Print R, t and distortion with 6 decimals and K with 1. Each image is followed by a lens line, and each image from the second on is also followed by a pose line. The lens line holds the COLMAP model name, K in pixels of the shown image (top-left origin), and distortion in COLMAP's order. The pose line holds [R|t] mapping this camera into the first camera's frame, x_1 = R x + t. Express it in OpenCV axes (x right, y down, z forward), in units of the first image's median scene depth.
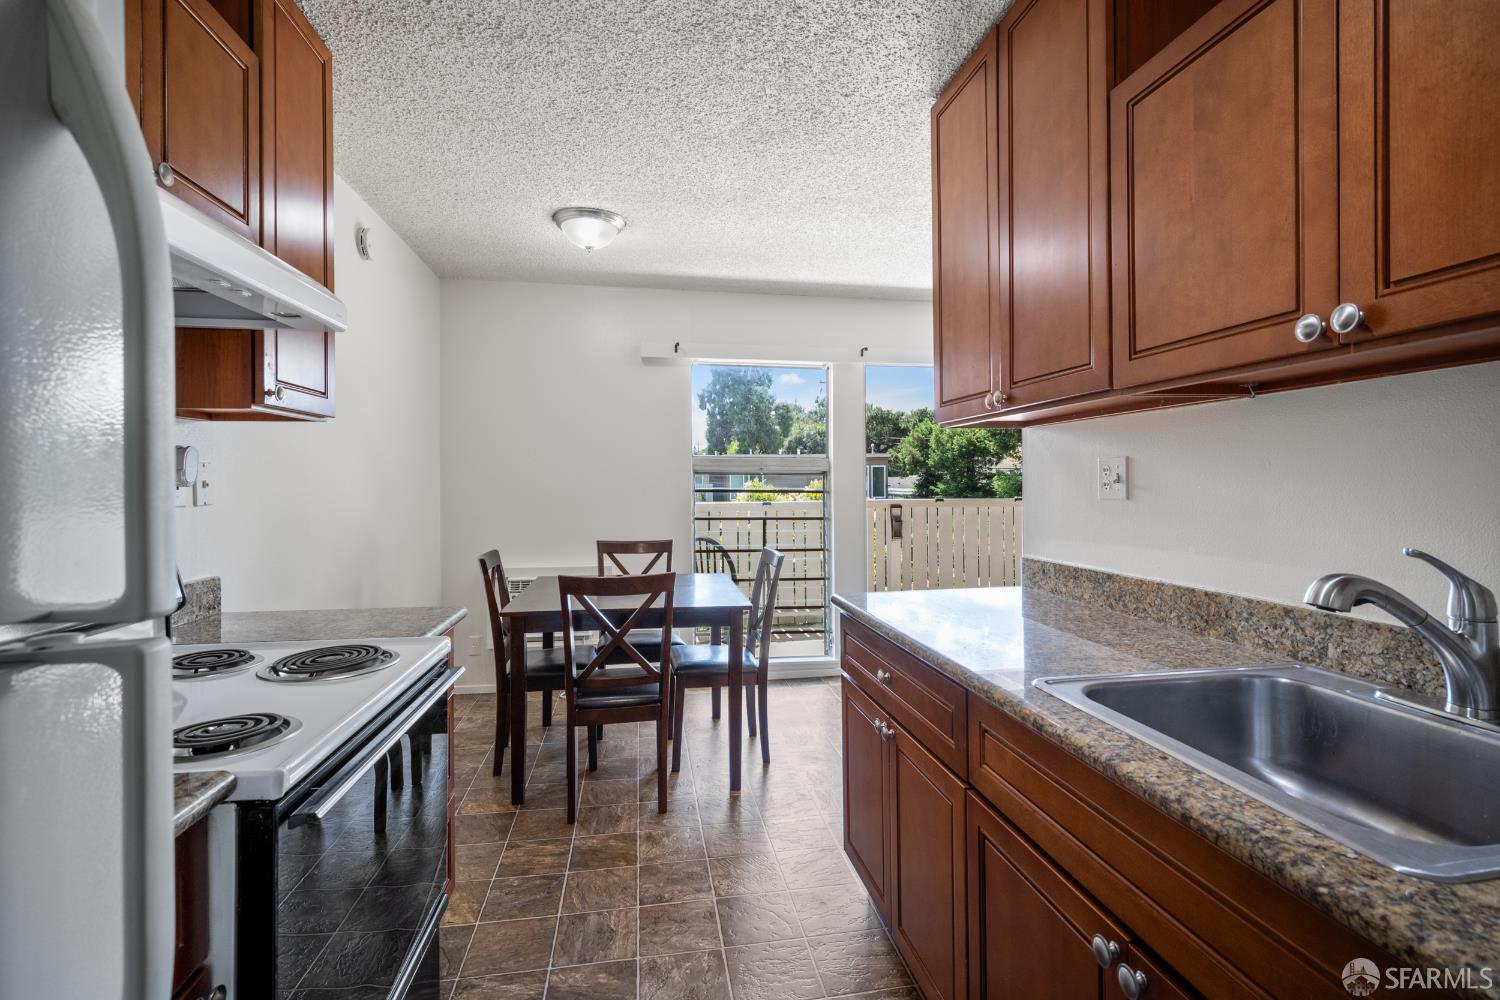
lens RADIAL K [[706.9, 0, 754.4], [0, 706.9, 483.2], [0, 0, 1]] dist [-0.014068, -0.000590]
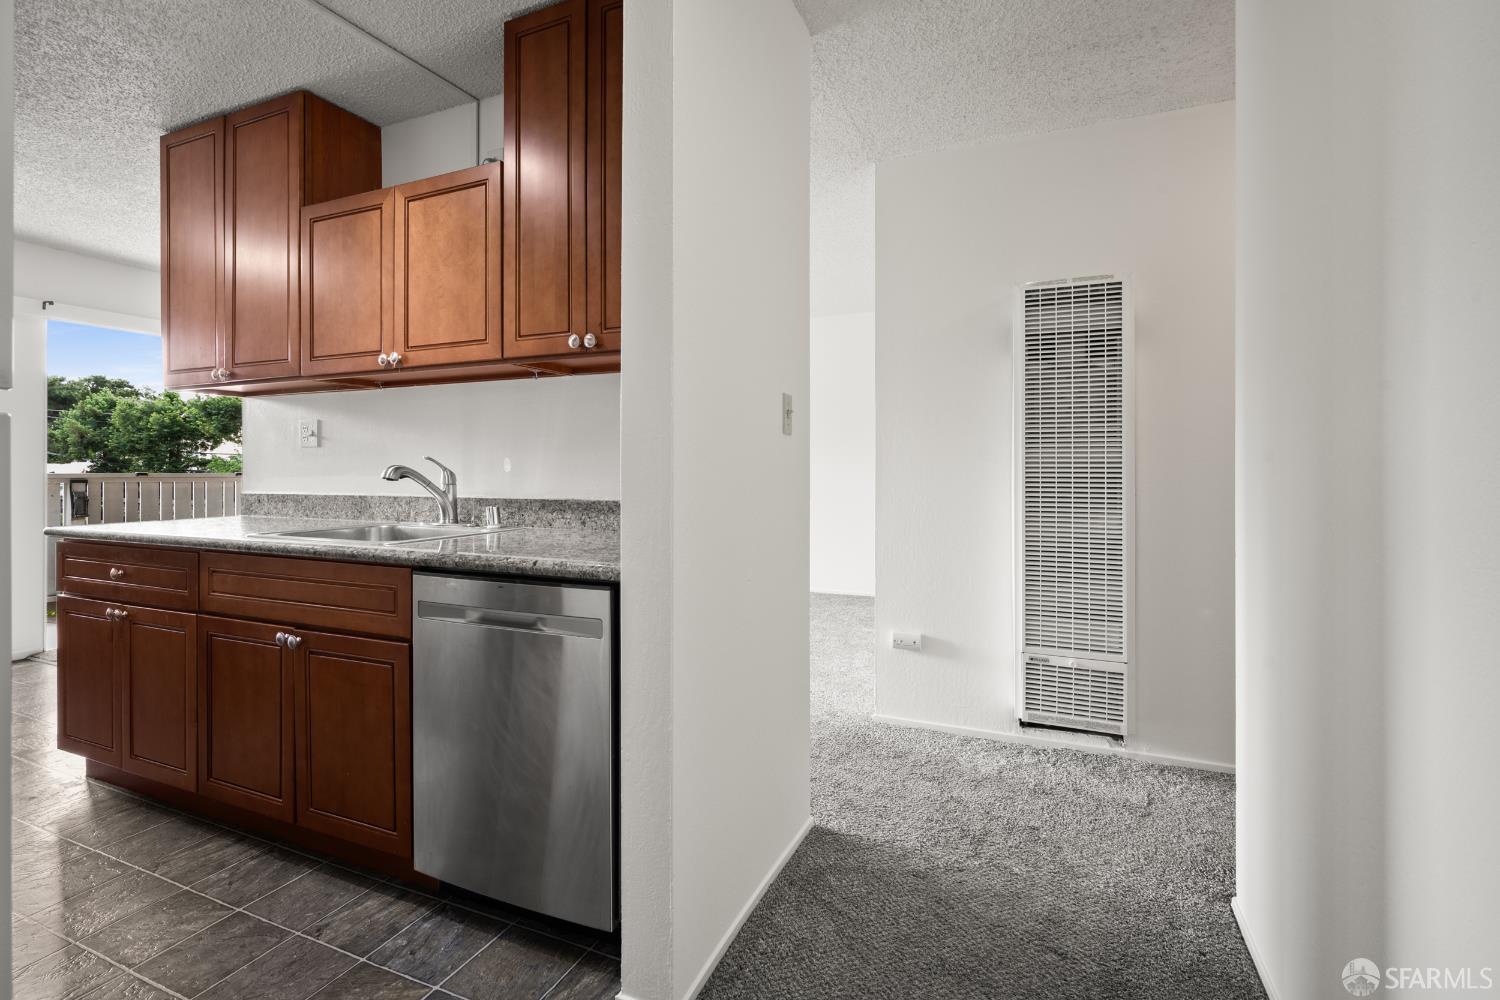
lens RADIAL K [[696.0, 0, 748.5], [0, 696.0, 473.5], [0, 0, 1]] dist [0.001140, 0.001050]
pose [[0.551161, 0.006257, 0.834375, -0.244300], [-0.005390, 0.999978, -0.003938, 0.083454], [-0.834381, -0.002327, 0.551183, -0.671647]]
